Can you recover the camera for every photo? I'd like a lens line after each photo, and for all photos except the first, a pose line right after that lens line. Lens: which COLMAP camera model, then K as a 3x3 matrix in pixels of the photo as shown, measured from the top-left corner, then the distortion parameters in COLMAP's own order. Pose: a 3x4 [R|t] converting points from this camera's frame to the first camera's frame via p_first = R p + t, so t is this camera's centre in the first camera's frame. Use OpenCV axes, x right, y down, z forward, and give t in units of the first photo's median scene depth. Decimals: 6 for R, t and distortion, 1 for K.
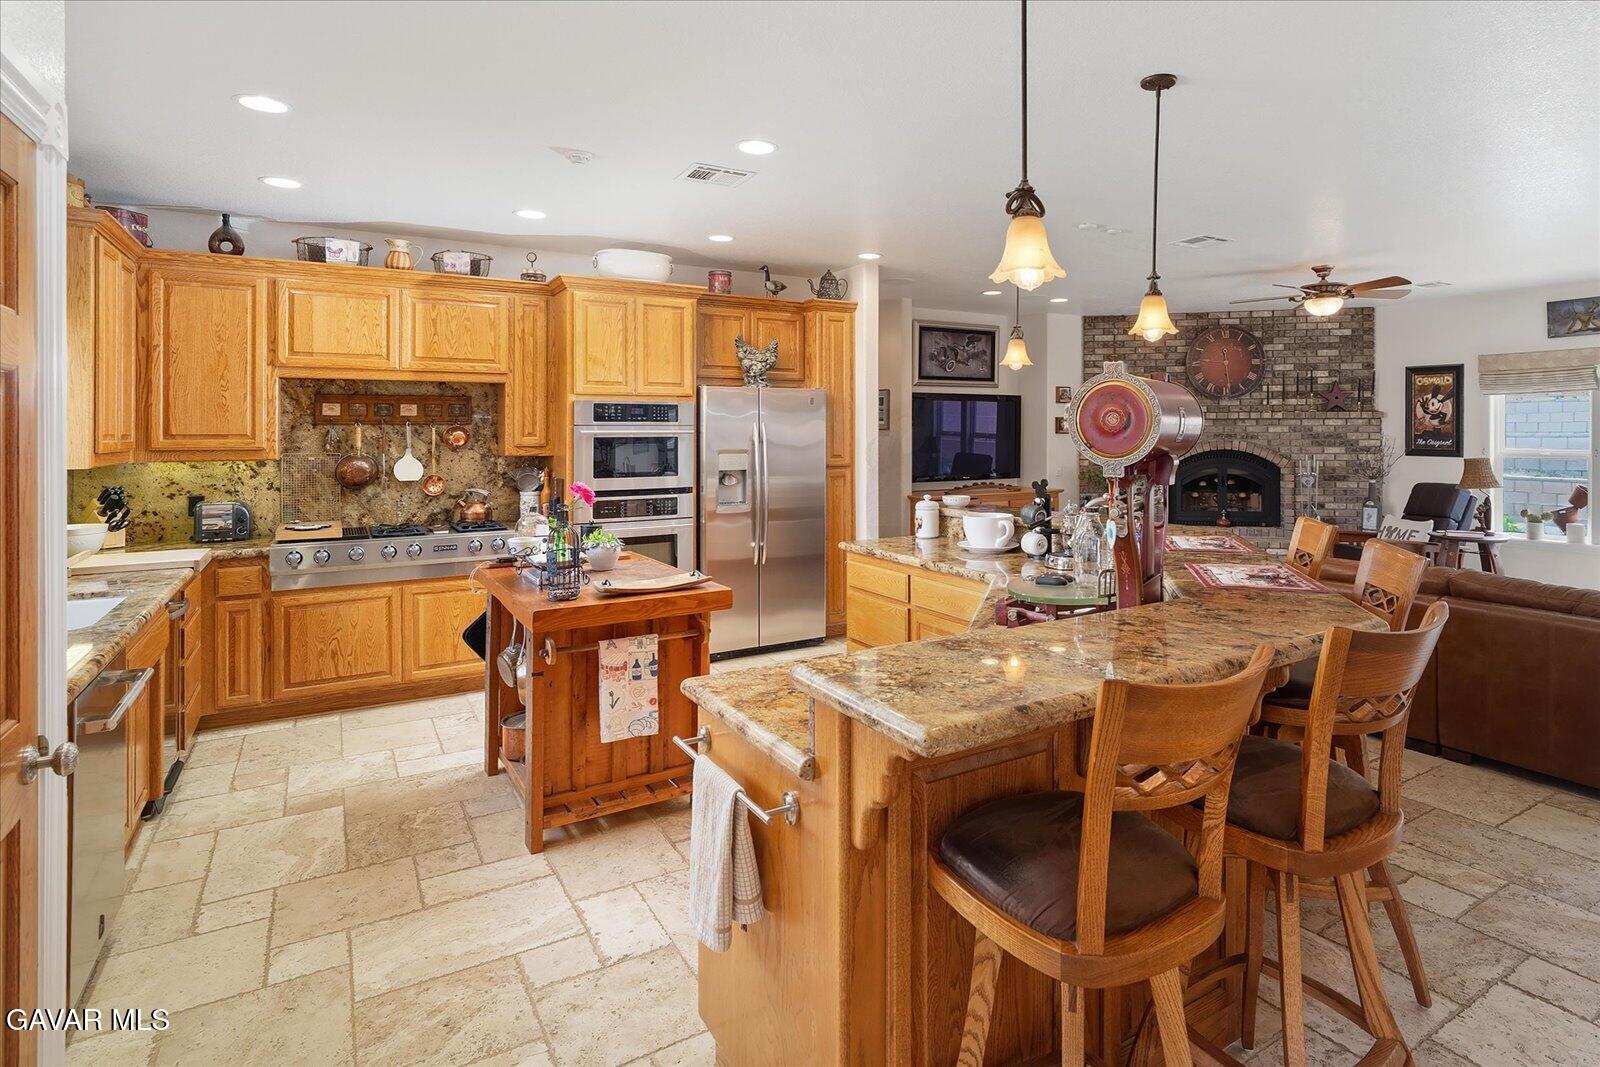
lens RADIAL K [[867.0, 0, 885.3], [0, 867.0, 427.0], [0, 0, 1]] dist [-0.003455, -0.000463]
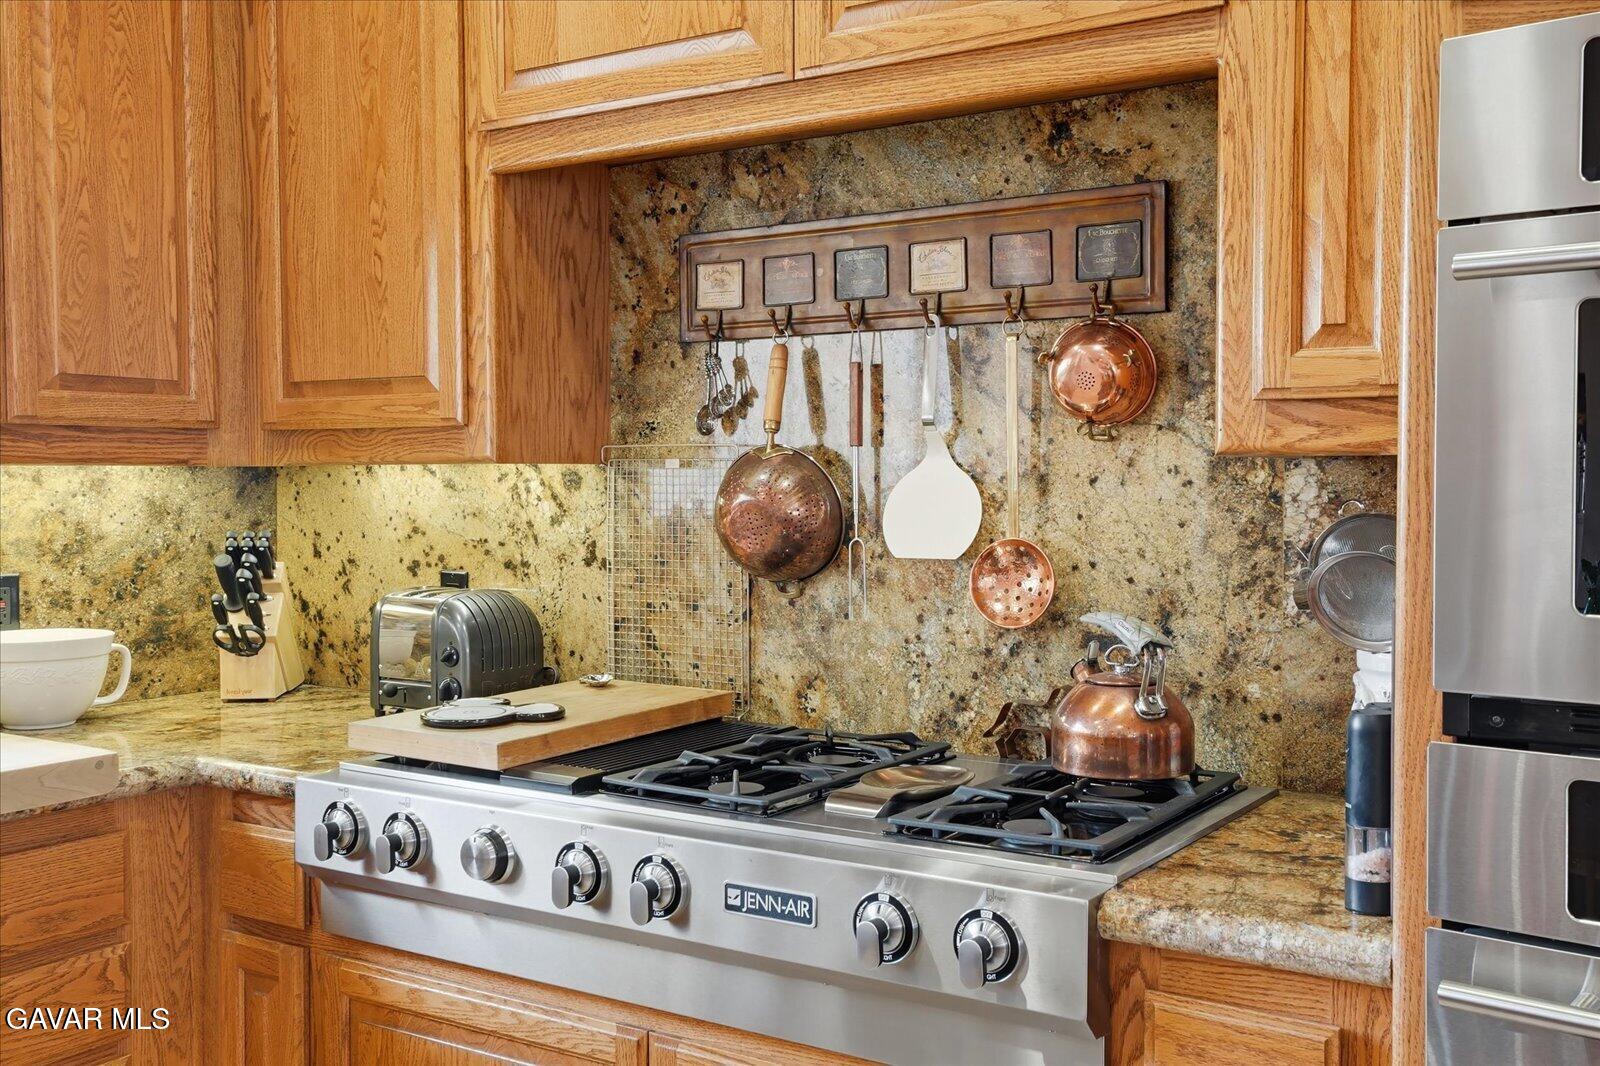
lens RADIAL K [[1574.9, 0, 798.8], [0, 1574.9, 522.9], [0, 0, 1]] dist [0.028282, 0.000000]
pose [[0.387638, 0.028620, -0.921367, -0.151723], [0.006913, 0.999400, 0.033952, 0.034970], [0.921786, -0.019531, 0.387208, 0.757651]]
